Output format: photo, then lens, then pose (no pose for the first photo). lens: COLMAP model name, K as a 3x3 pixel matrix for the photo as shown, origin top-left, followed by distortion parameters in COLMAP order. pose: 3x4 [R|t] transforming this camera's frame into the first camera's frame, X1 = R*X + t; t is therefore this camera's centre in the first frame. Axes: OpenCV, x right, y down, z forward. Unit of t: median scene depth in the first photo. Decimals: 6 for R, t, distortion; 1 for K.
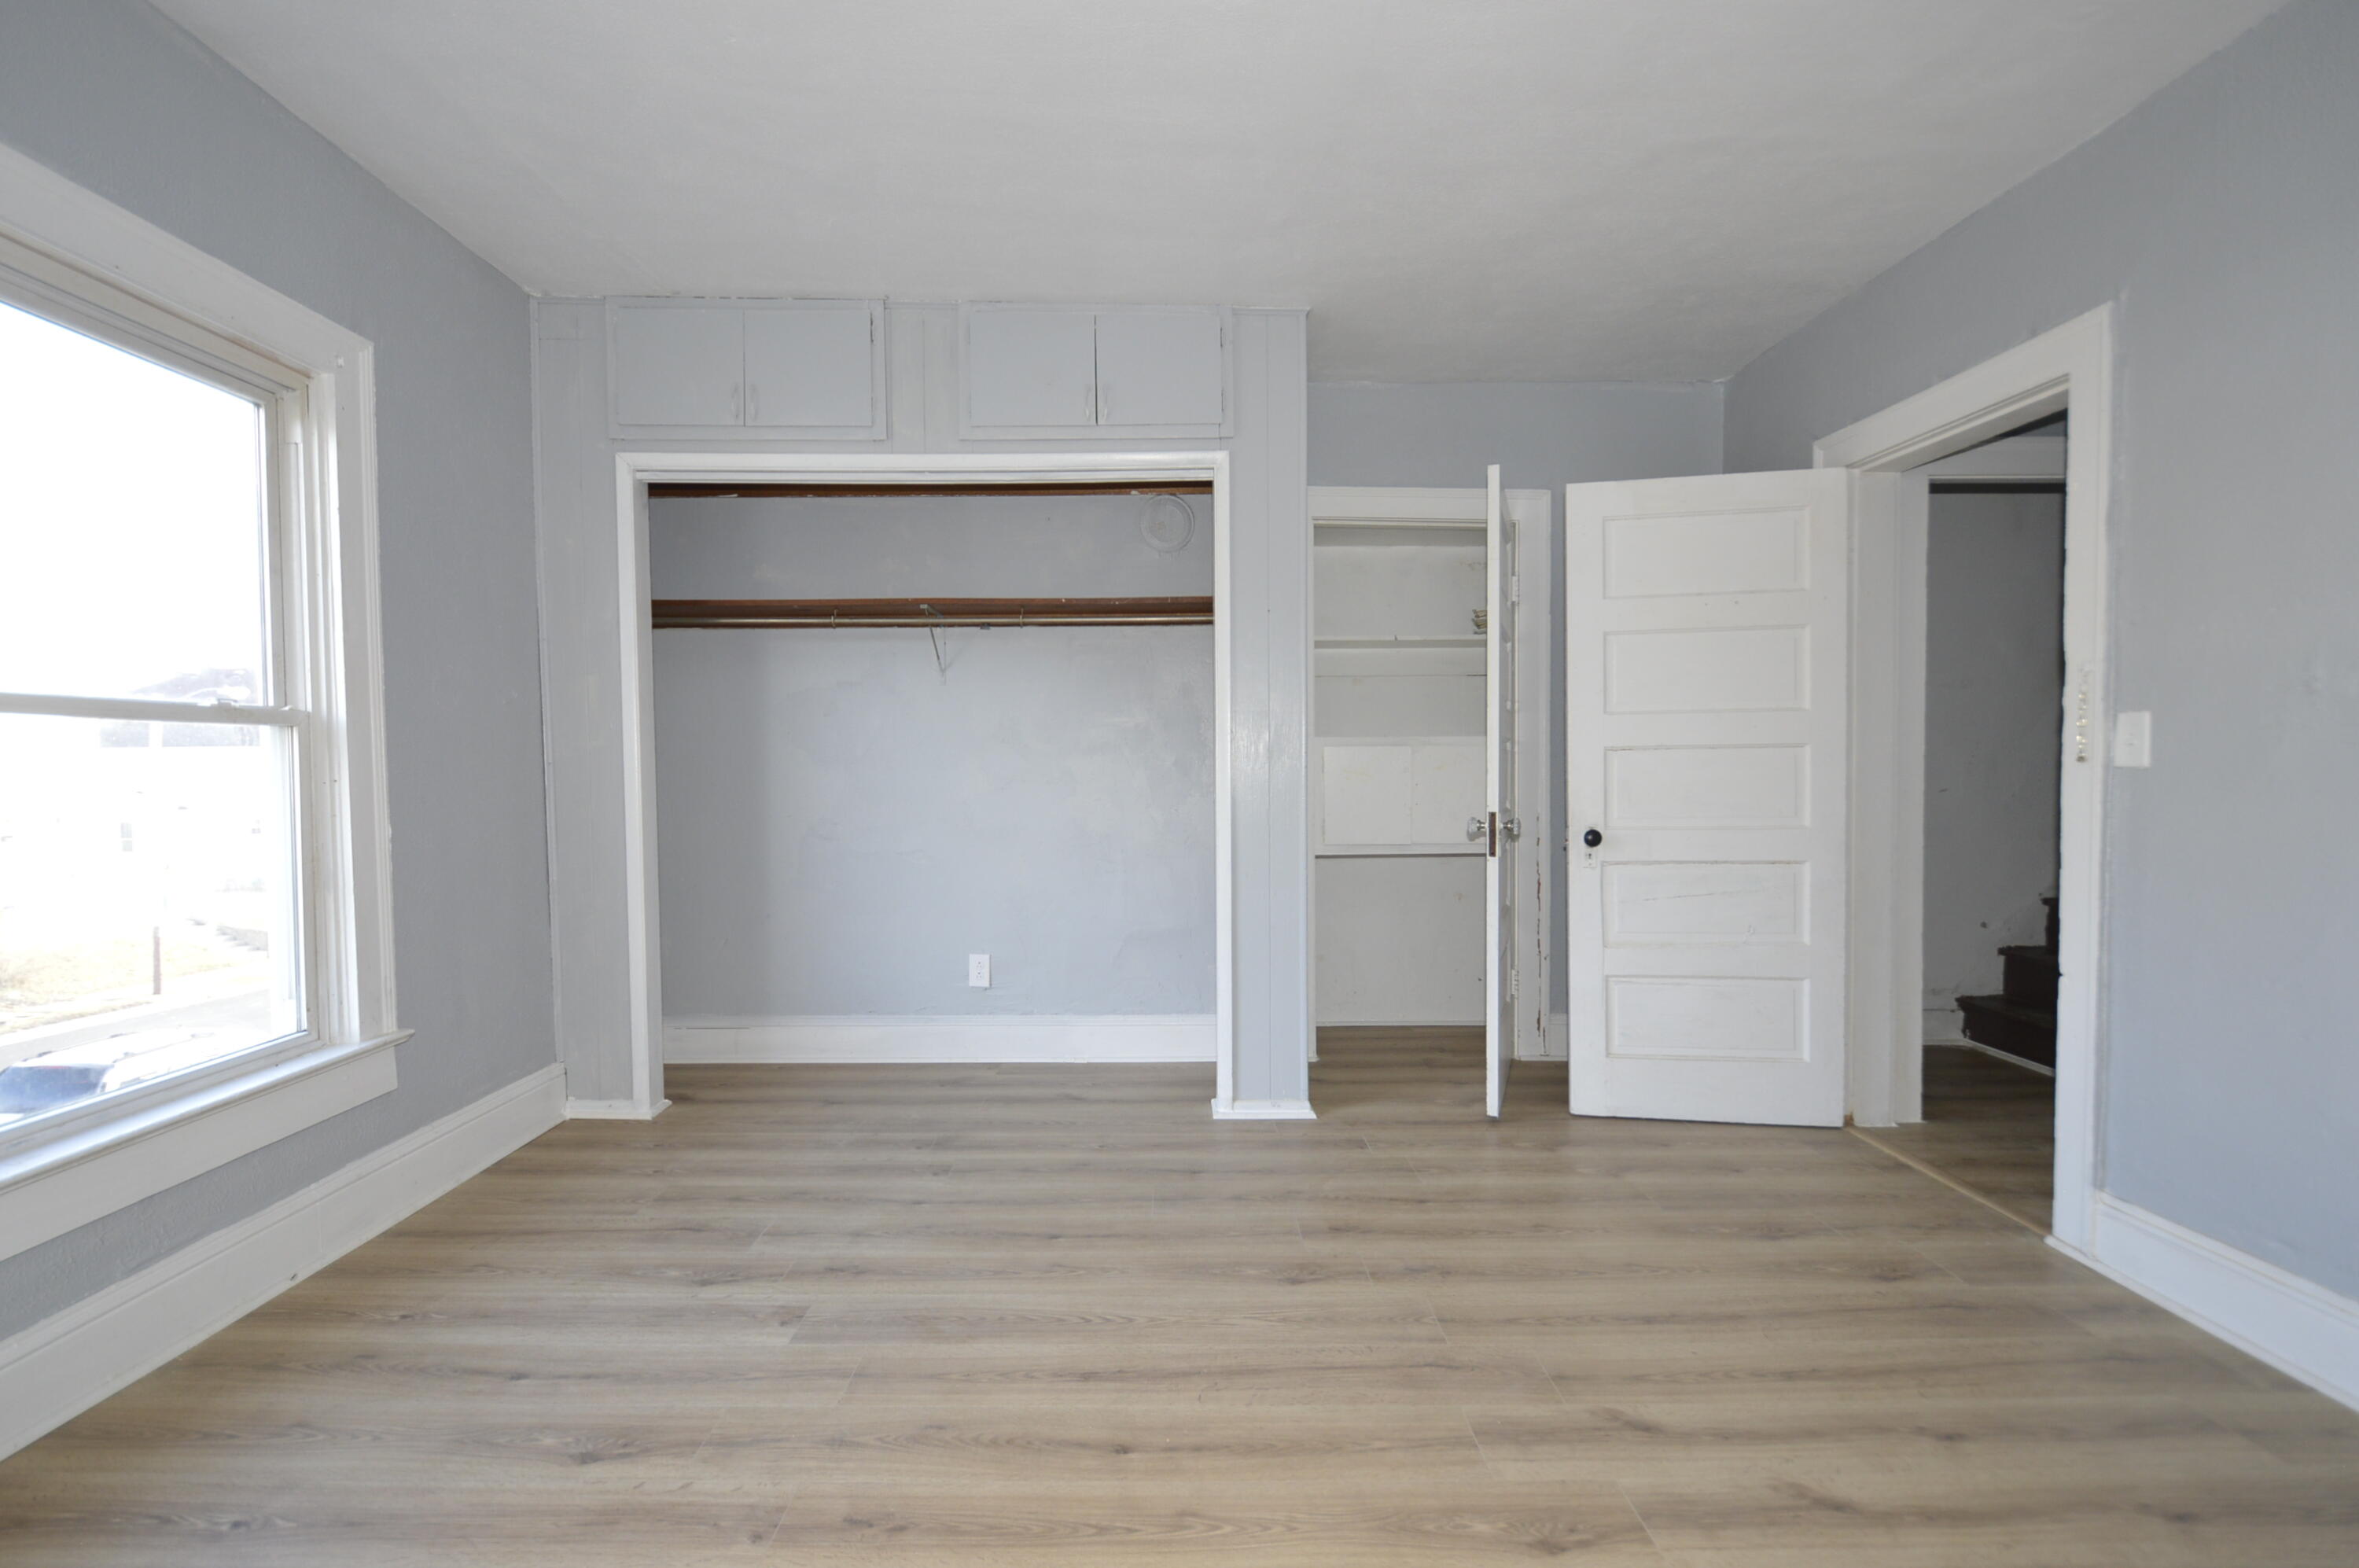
lens RADIAL K [[1049.1, 0, 1174.9], [0, 1049.1, 796.0], [0, 0, 1]] dist [0.013228, -0.011158]
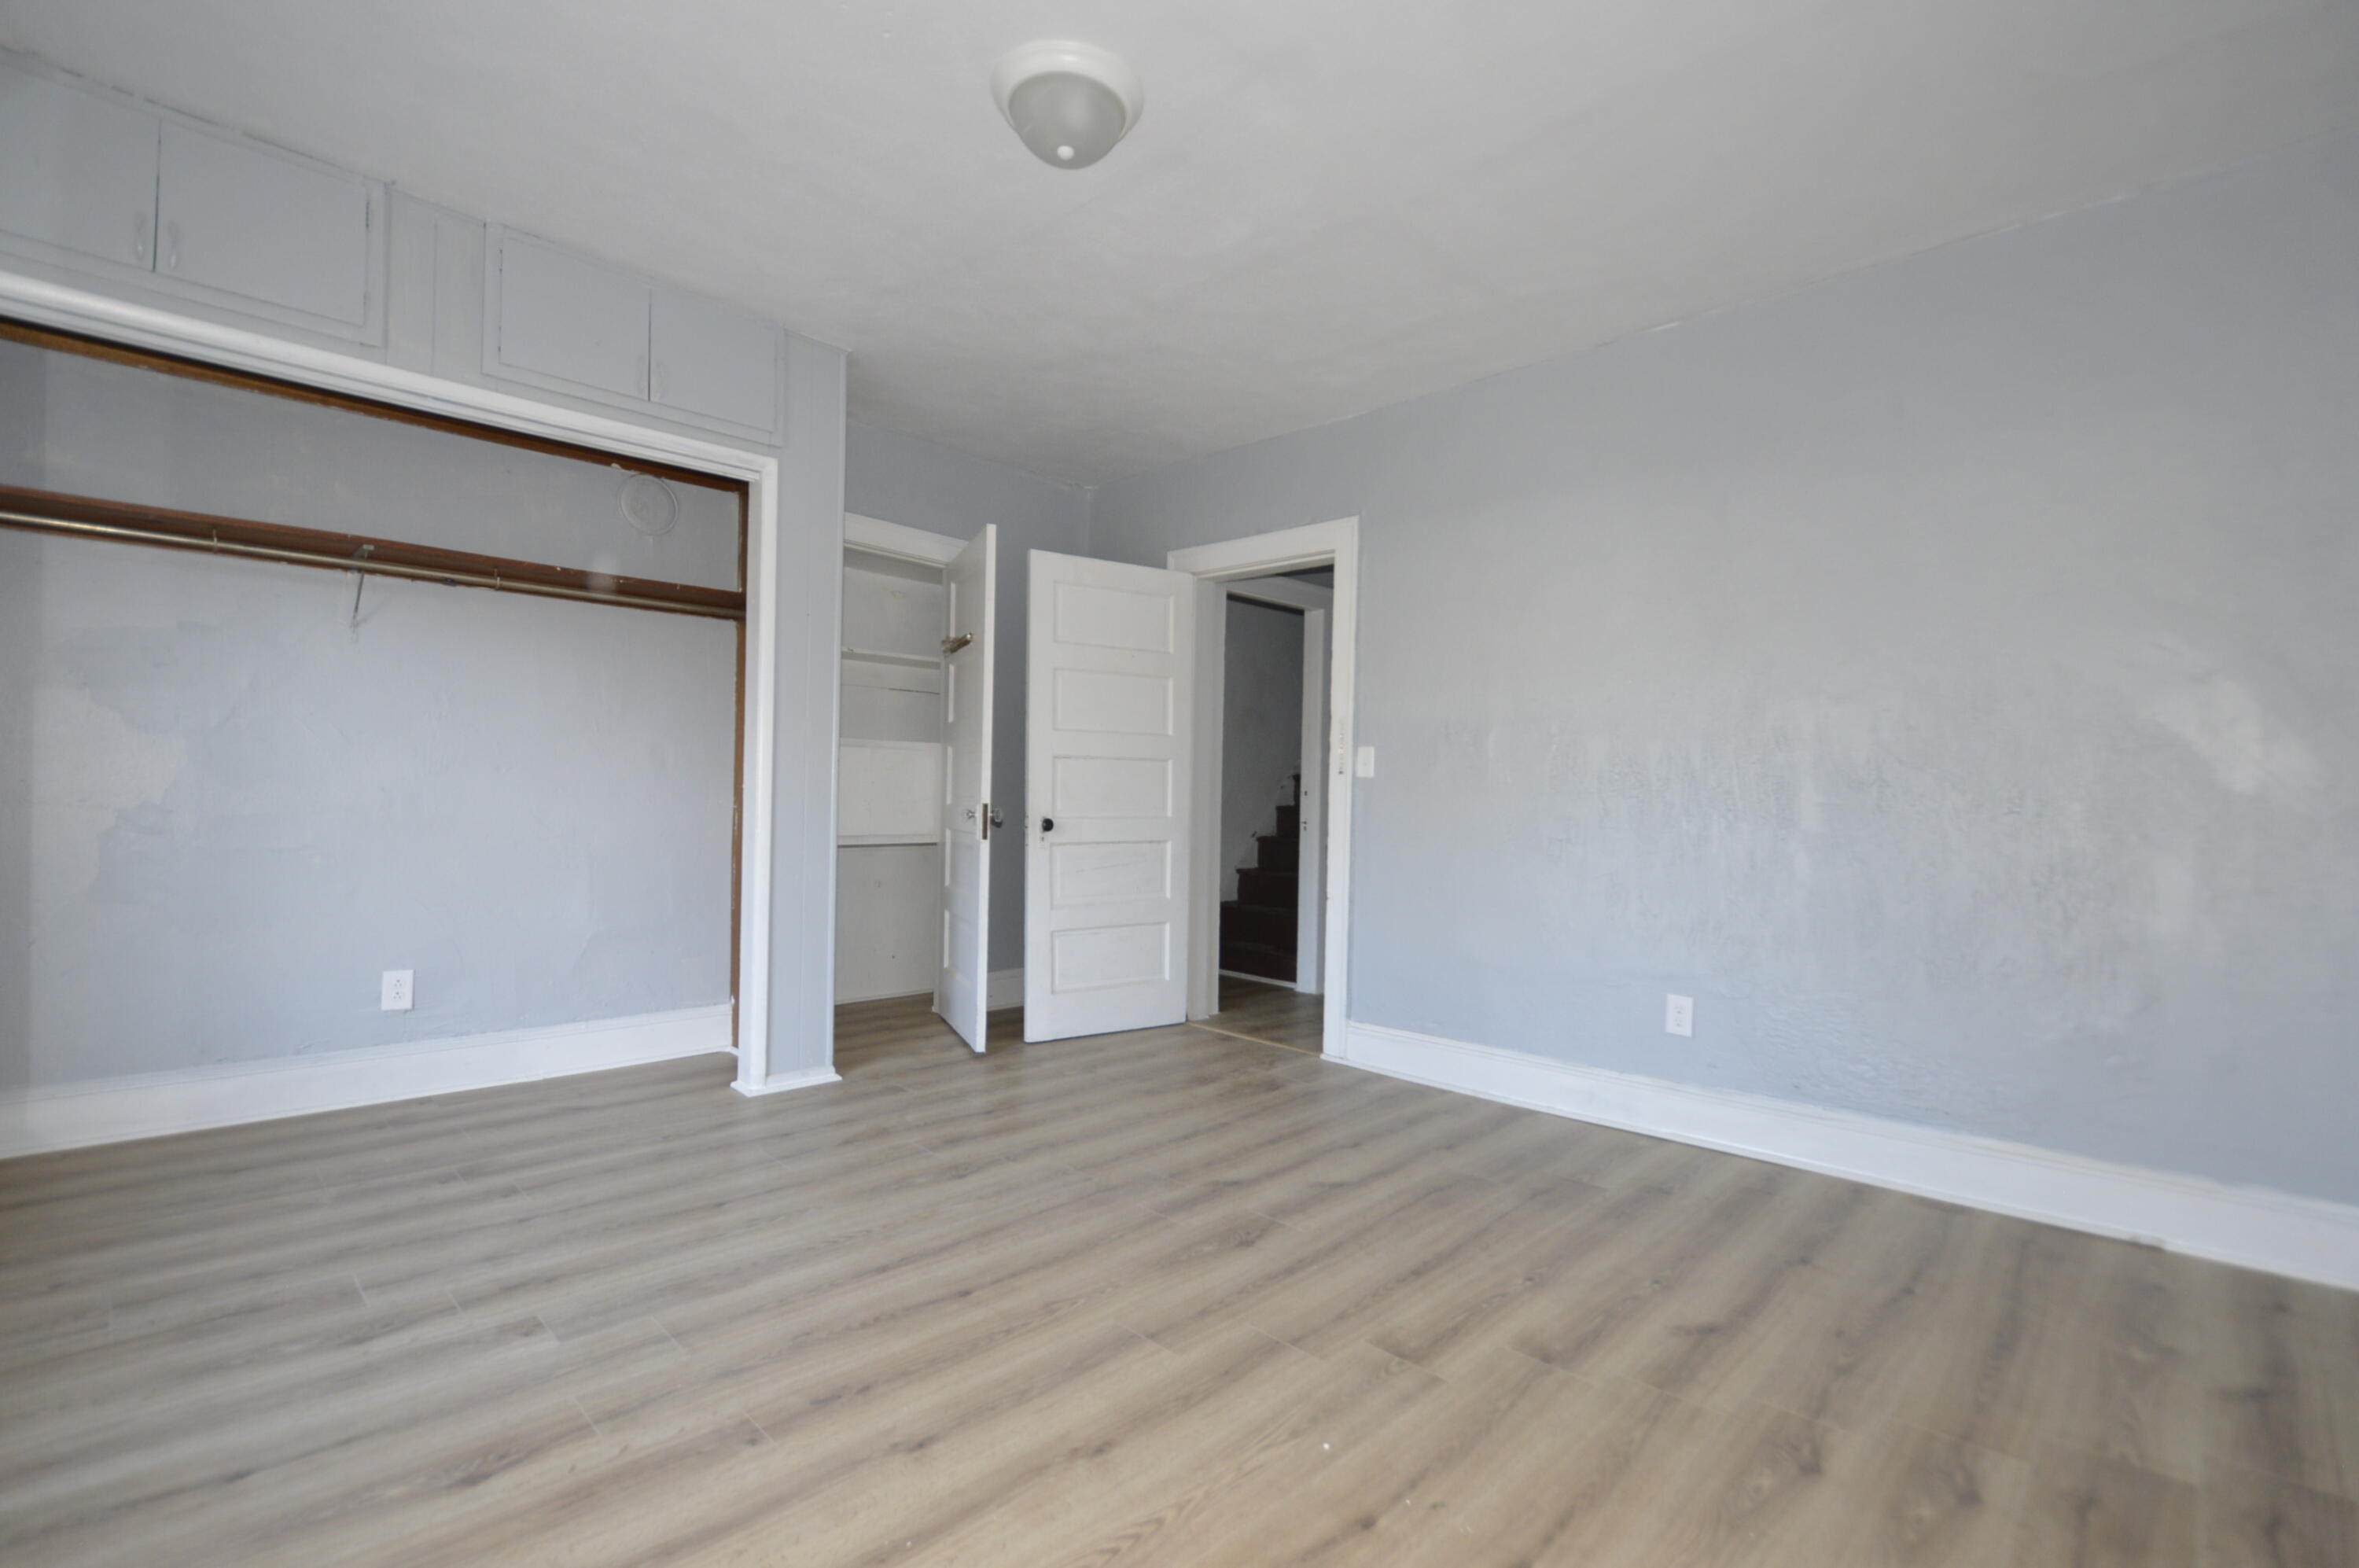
lens RADIAL K [[1042.7, 0, 1180.1], [0, 1042.7, 793.4], [0, 0, 1]] dist [0.015177, -0.009976]
pose [[0.715485, 0.021160, 0.698308, -0.396143], [-0.007113, 0.999710, -0.023005, 0.030496], [-0.698592, 0.011493, 0.715428, -0.036160]]
